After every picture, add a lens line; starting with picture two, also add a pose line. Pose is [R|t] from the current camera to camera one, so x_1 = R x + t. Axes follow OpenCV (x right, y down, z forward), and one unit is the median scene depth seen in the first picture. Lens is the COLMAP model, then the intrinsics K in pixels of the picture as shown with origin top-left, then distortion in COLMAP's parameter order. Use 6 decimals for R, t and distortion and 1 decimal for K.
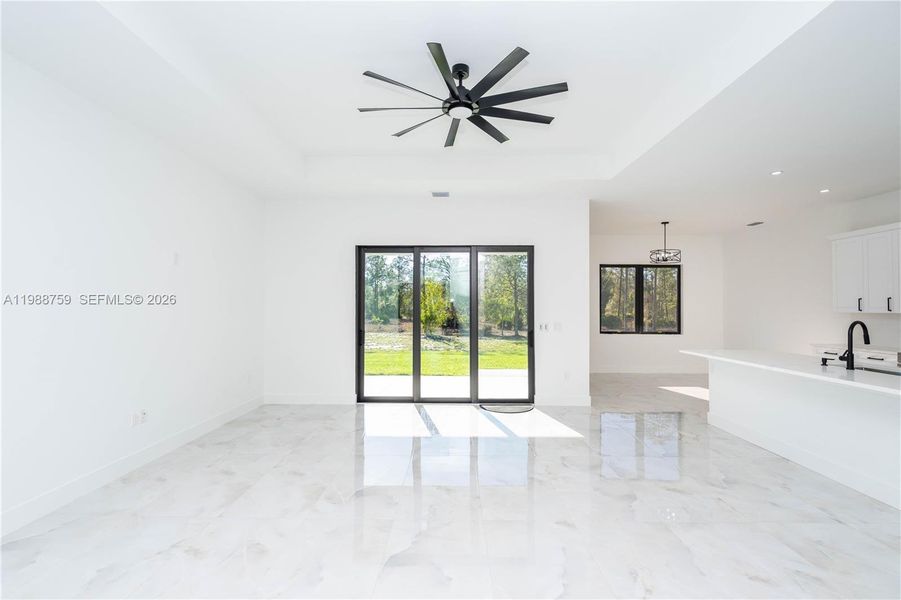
lens RADIAL K [[399.8, 0, 450.5], [0, 399.8, 300.0], [0, 0, 1]] dist [-0.000460, 0.000058]
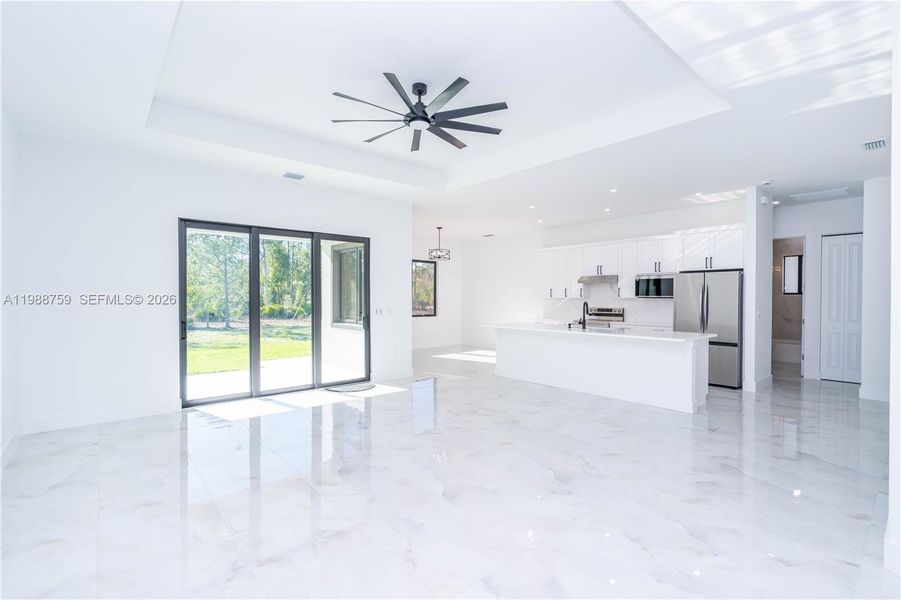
lens RADIAL K [[395.9, 0, 443.5], [0, 395.9, 304.0], [0, 0, 1]] dist [0.000864, 0.000069]
pose [[0.767716, -0.013454, 0.640649, -0.336198], [-0.011111, 0.999350, 0.034301, 0.005535], [-0.640694, -0.033452, 0.767067, 0.031058]]
